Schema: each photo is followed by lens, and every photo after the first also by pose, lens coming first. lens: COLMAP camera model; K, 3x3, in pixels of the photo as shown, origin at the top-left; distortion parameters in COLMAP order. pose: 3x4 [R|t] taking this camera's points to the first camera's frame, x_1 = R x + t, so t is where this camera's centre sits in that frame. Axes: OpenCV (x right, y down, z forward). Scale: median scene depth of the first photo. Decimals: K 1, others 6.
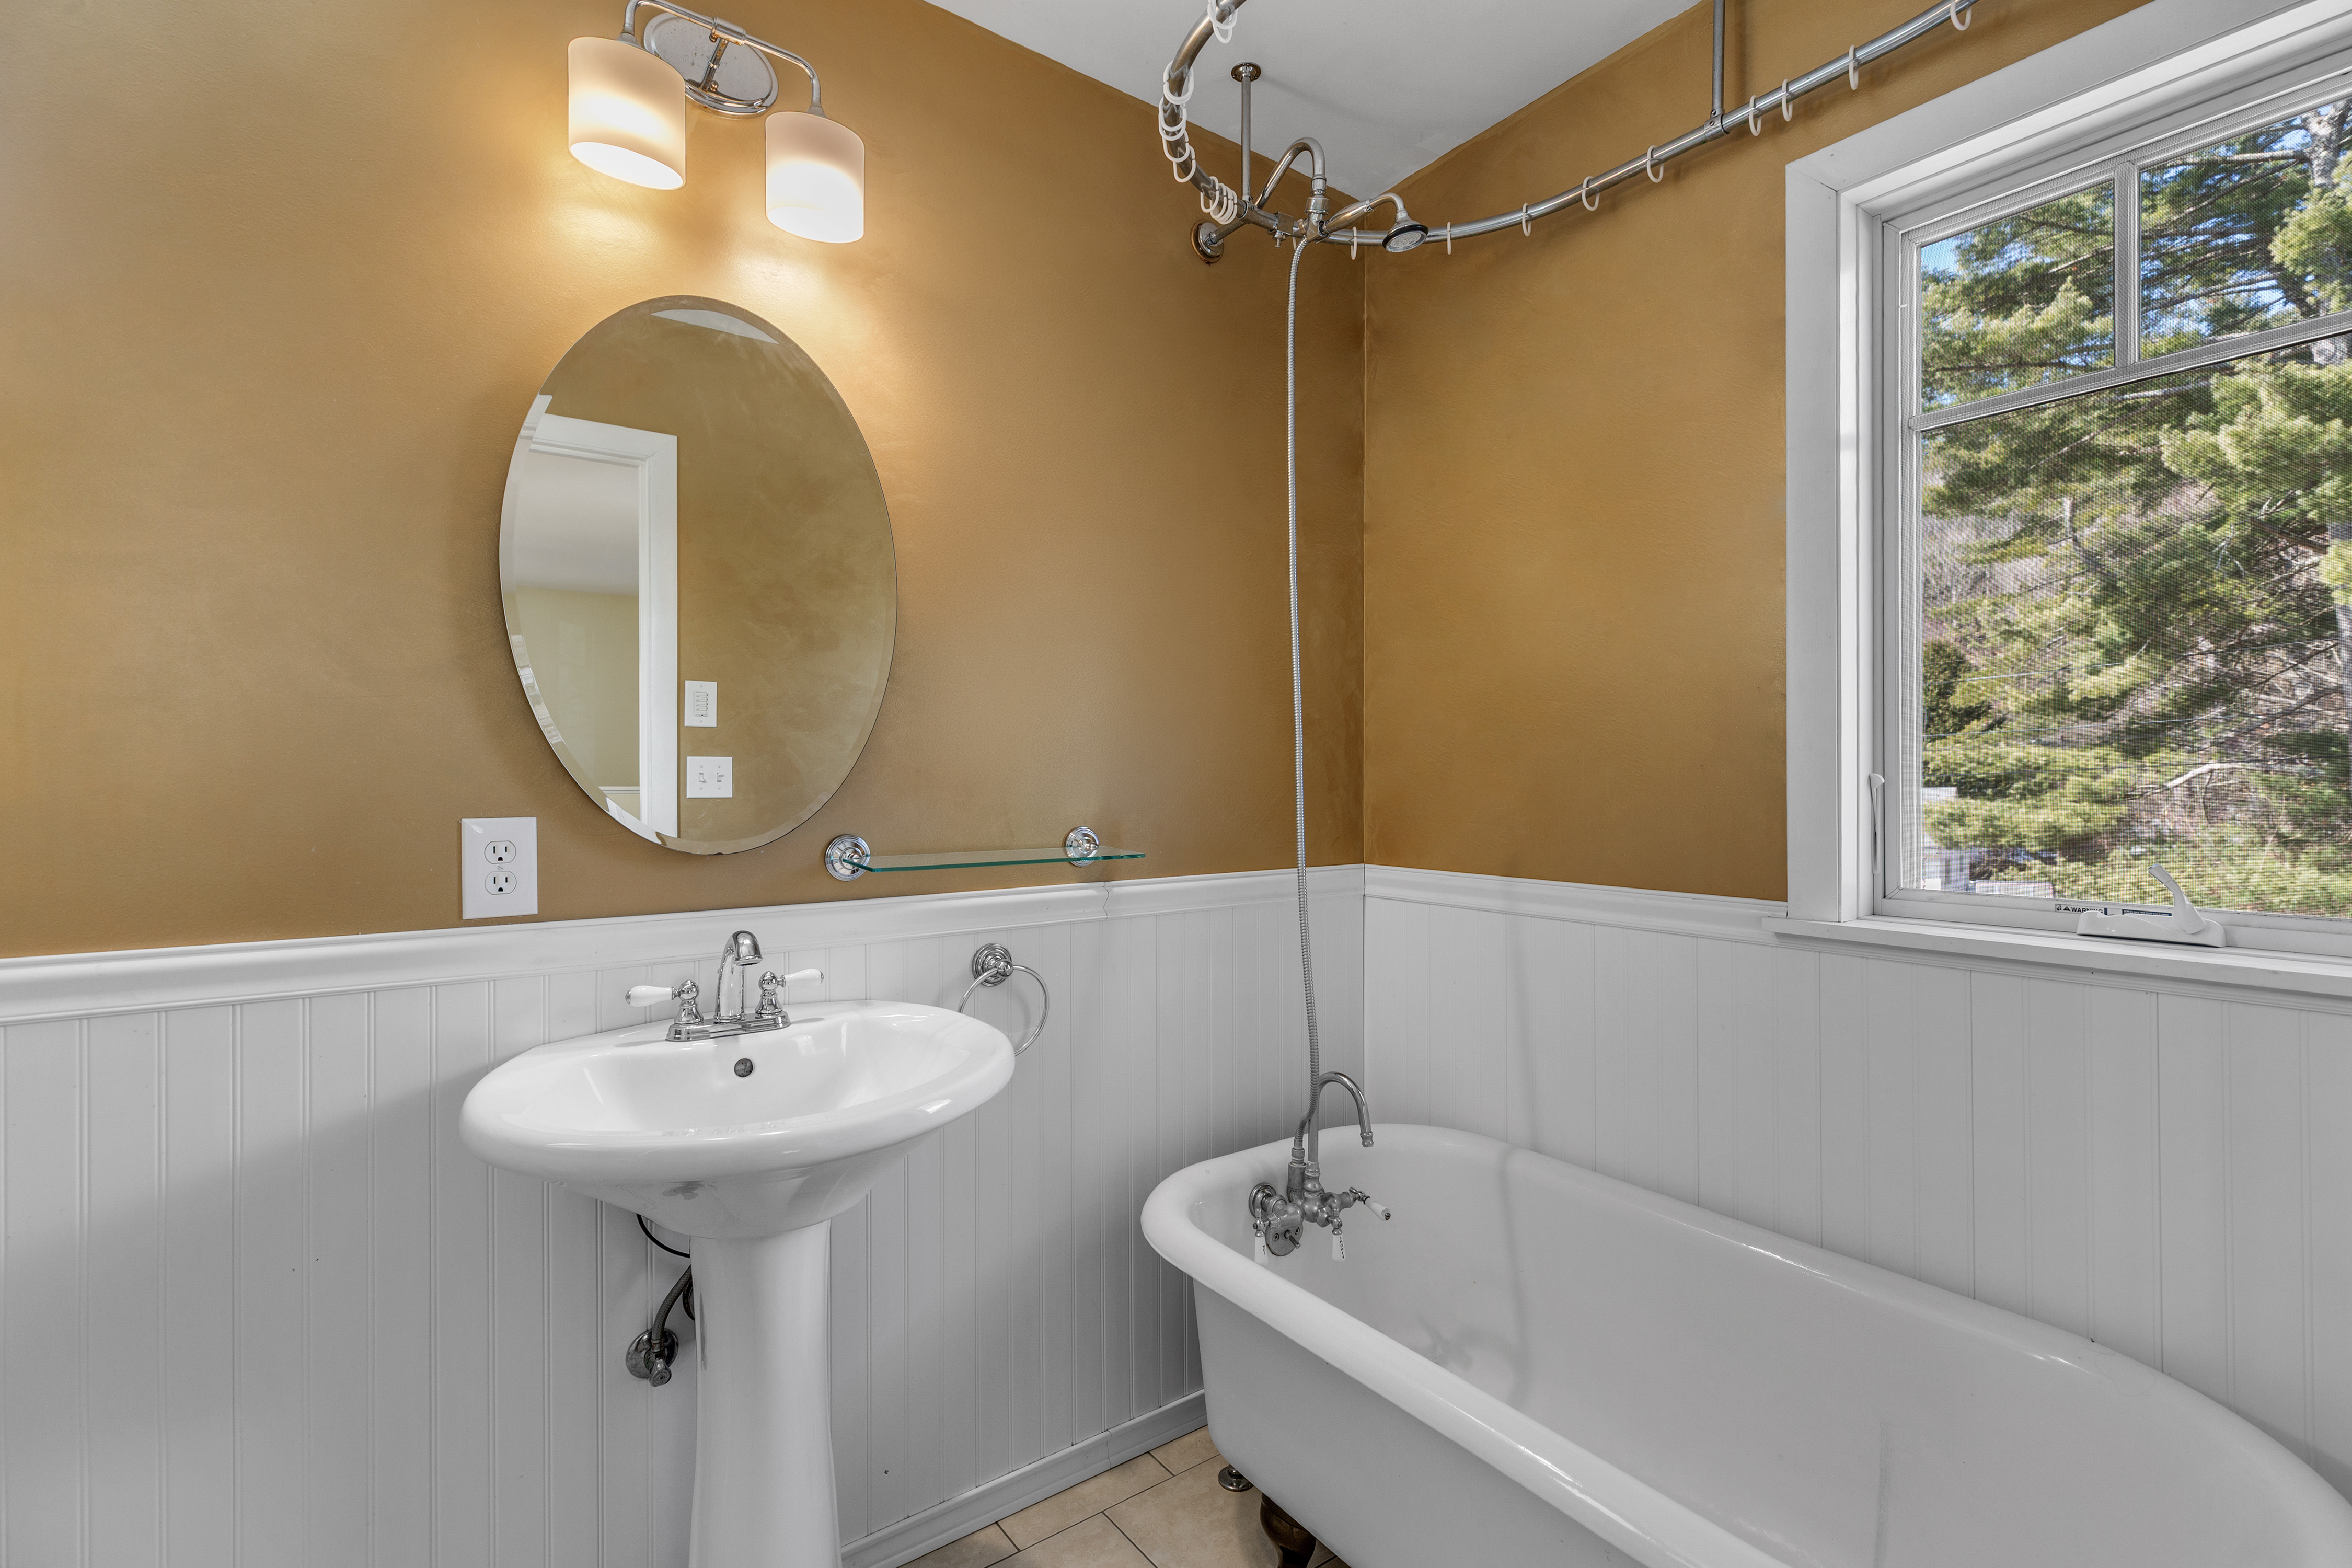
lens RADIAL K [[1049.0, 0, 1169.3], [0, 1049.0, 770.7], [0, 0, 1]] dist [0.003223, 0.000396]
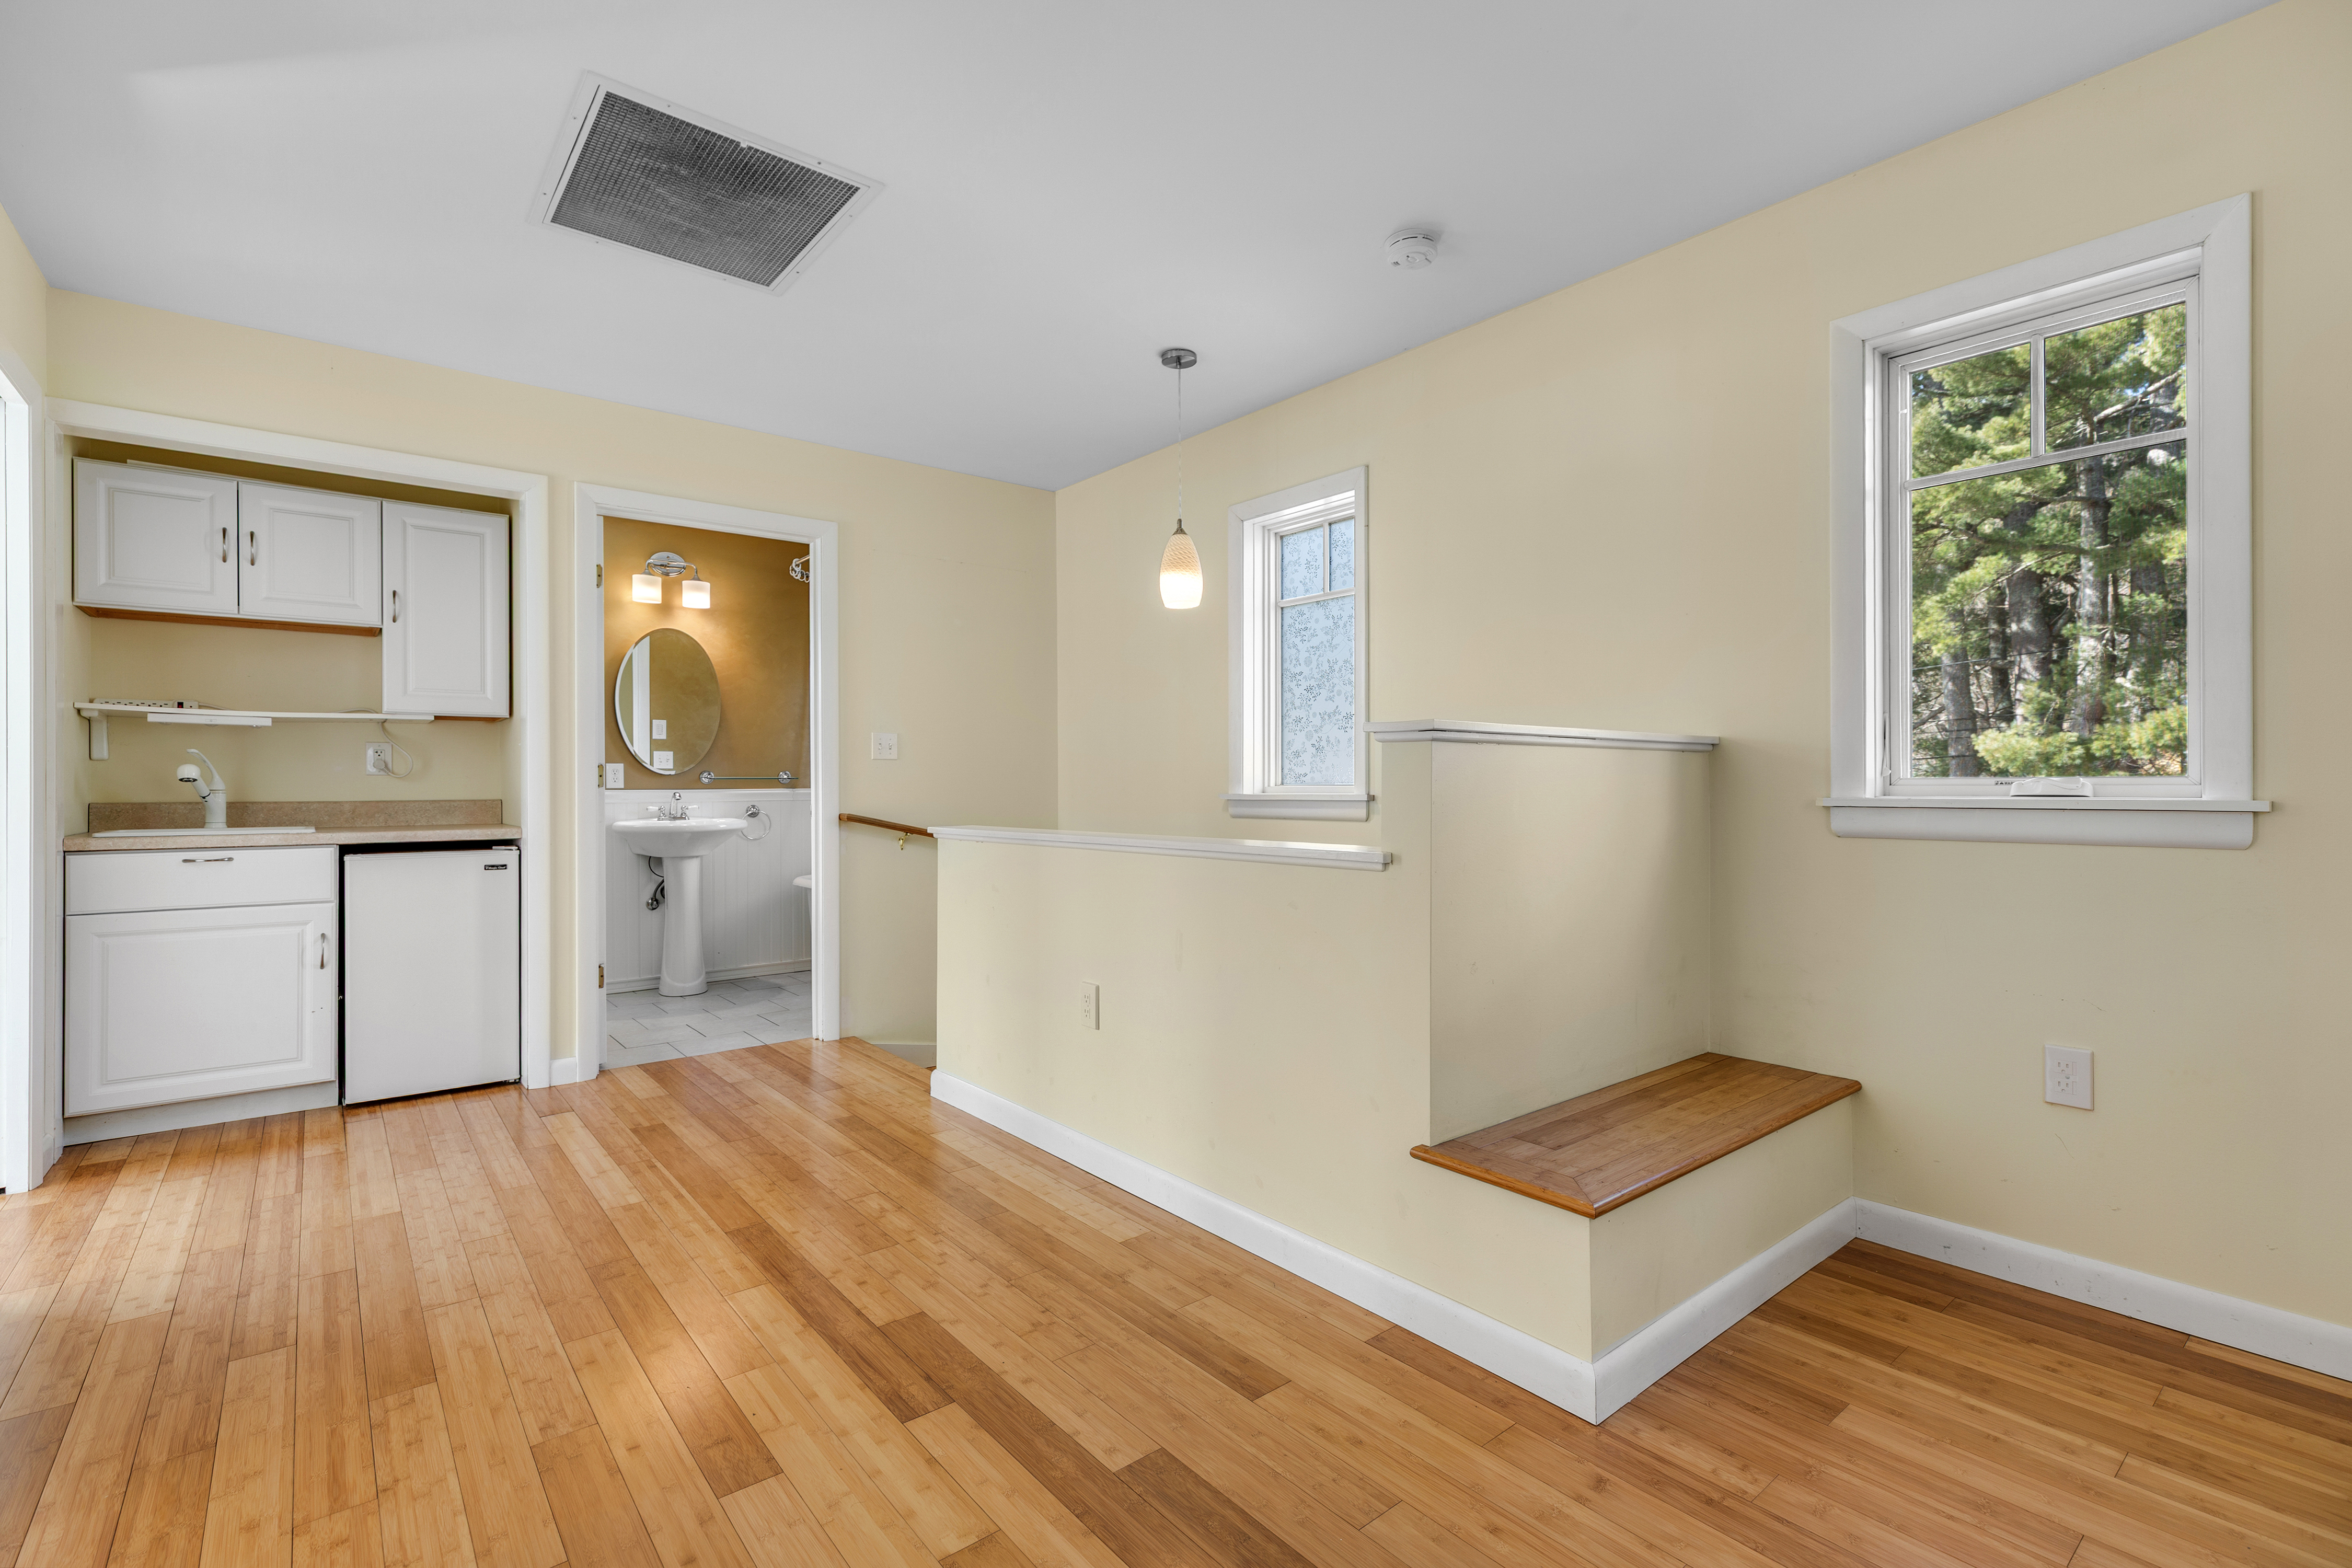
lens RADIAL K [[1067.2, 0, 1176.0], [0, 1067.2, 784.0], [0, 0, 1]] dist [0.000933, 0.000408]
pose [[0.998874, -0.000939, 0.047424, 1.183591], [0.000666, 0.999983, 0.005772, 0.091340], [-0.047429, -0.005733, 0.998858, -2.865460]]
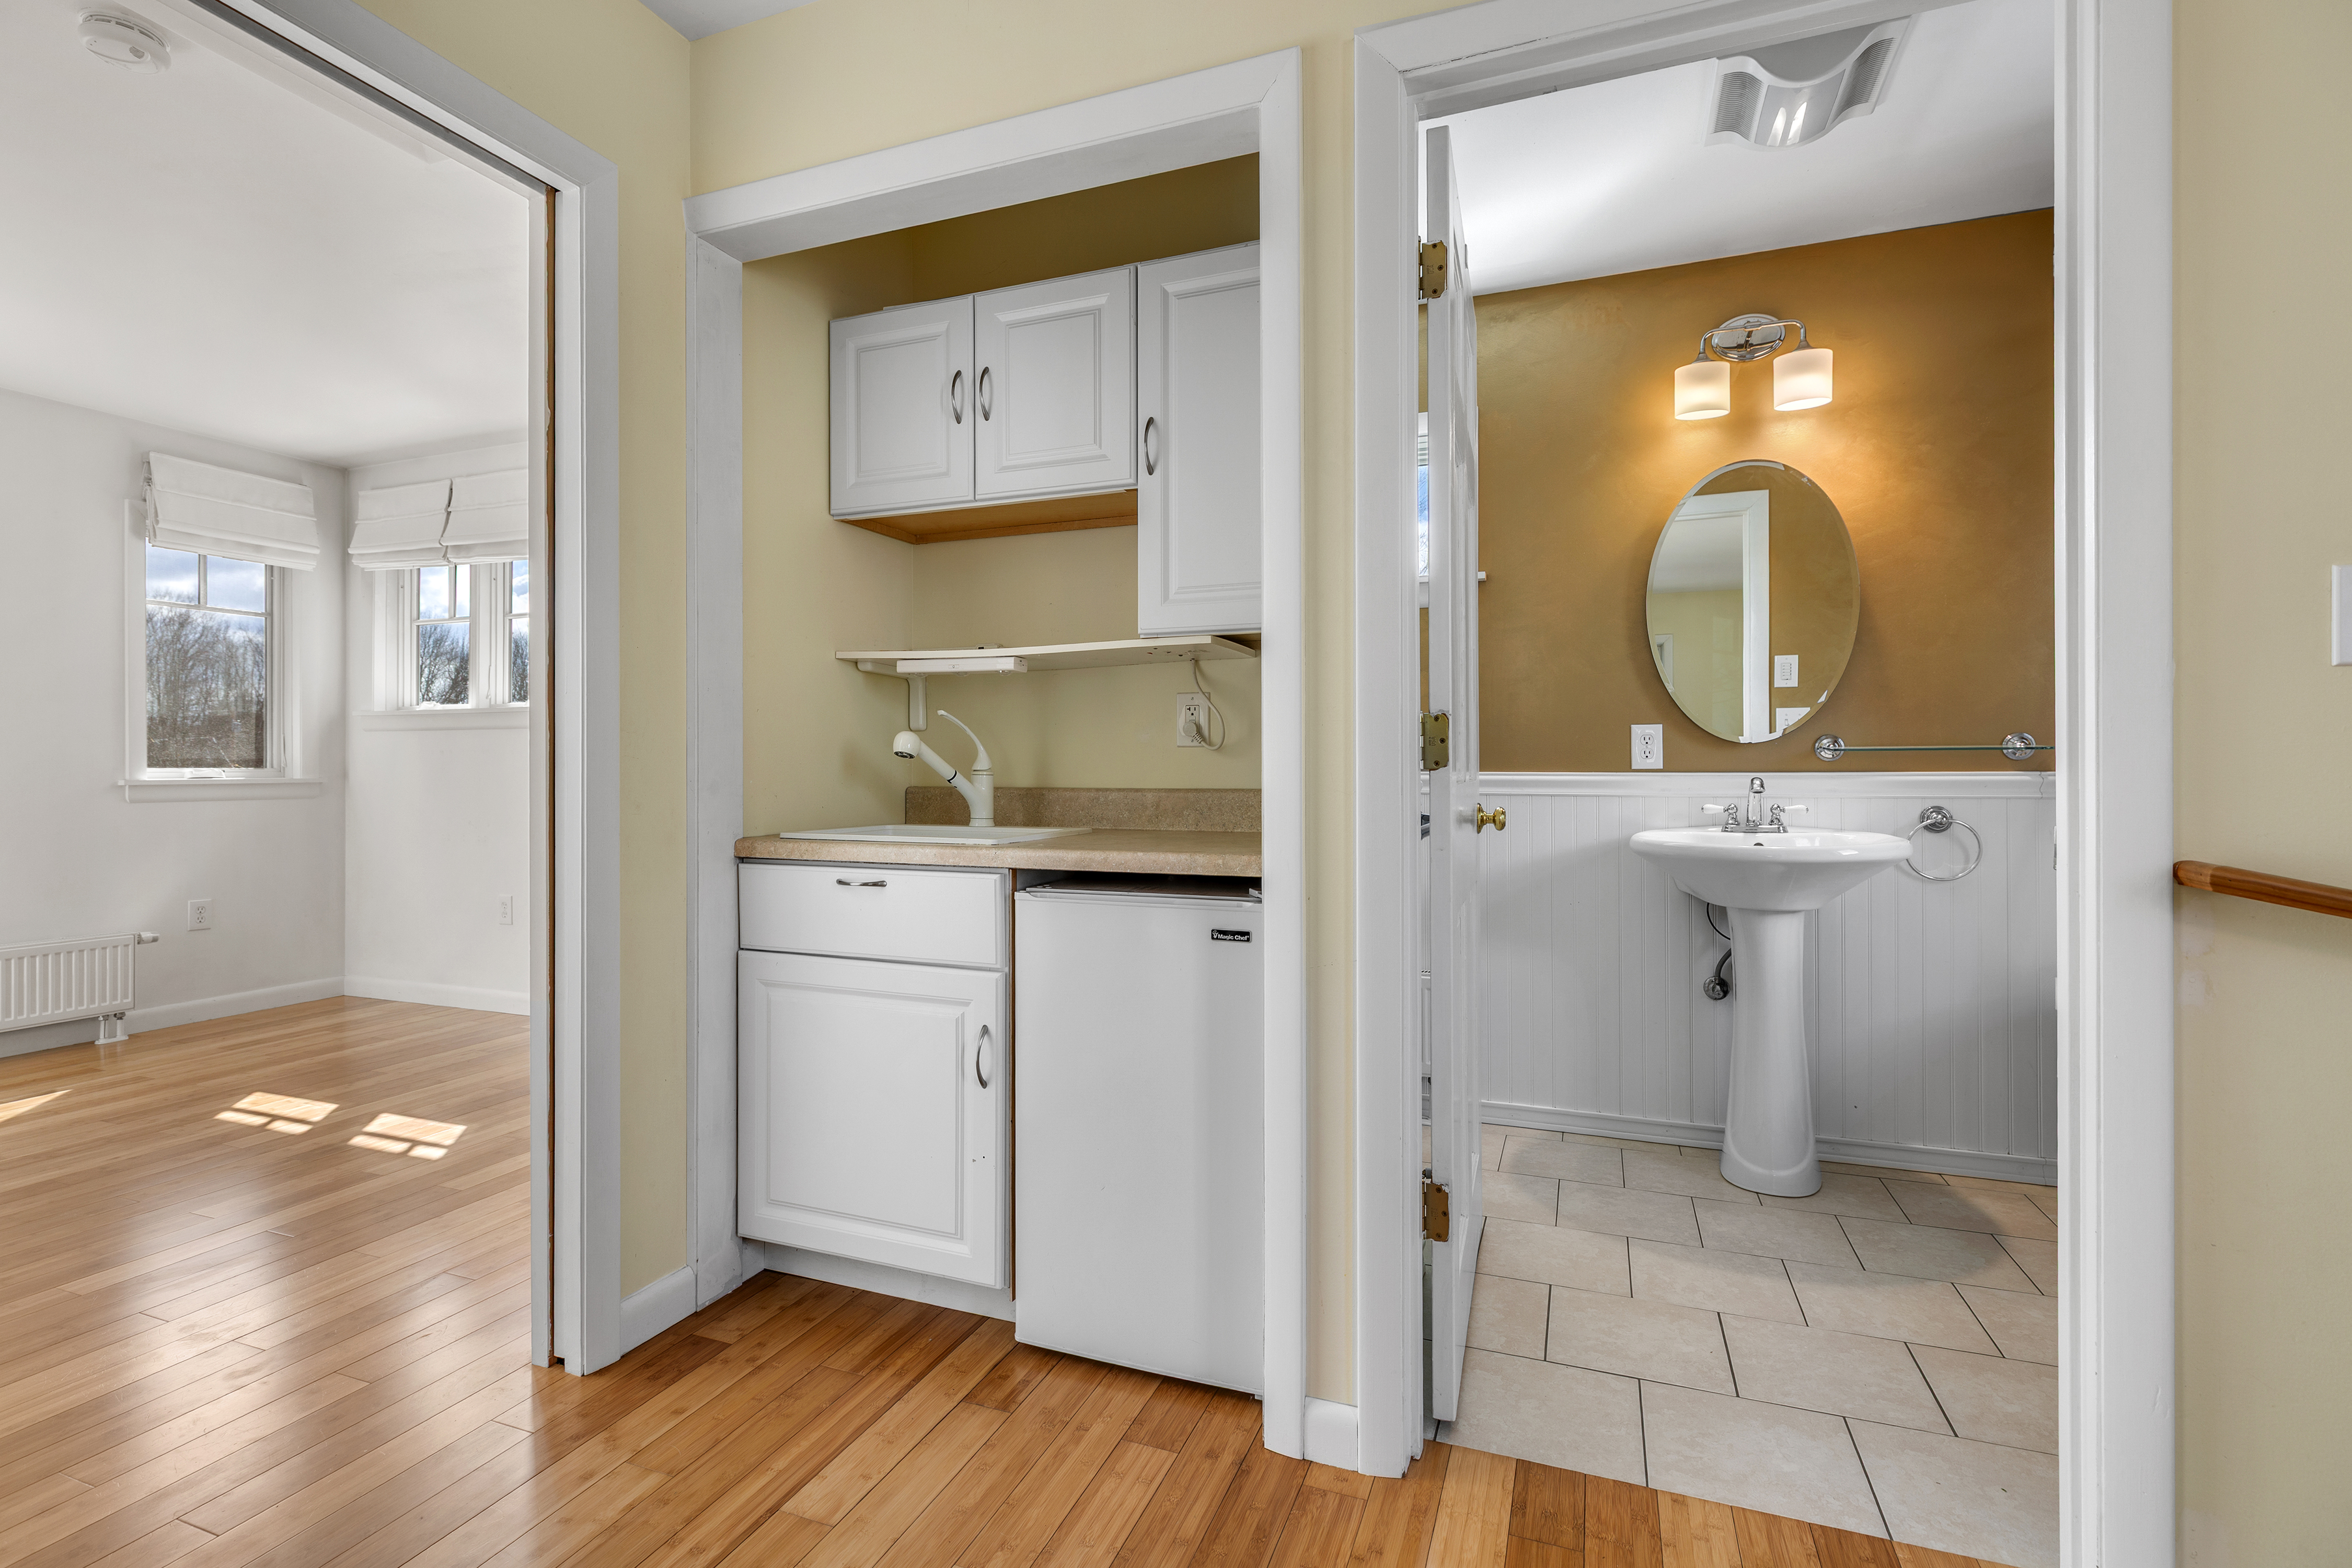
lens RADIAL K [[1086.4, 0, 1172.4], [0, 1086.4, 767.2], [0, 0, 1]] dist [0.001990, 0.000731]
pose [[0.536238, 0.000040, -0.844067, 0.685848], [0.006210, 0.999973, 0.003993, 0.108088], [0.844044, -0.007383, 0.536223, -0.967266]]
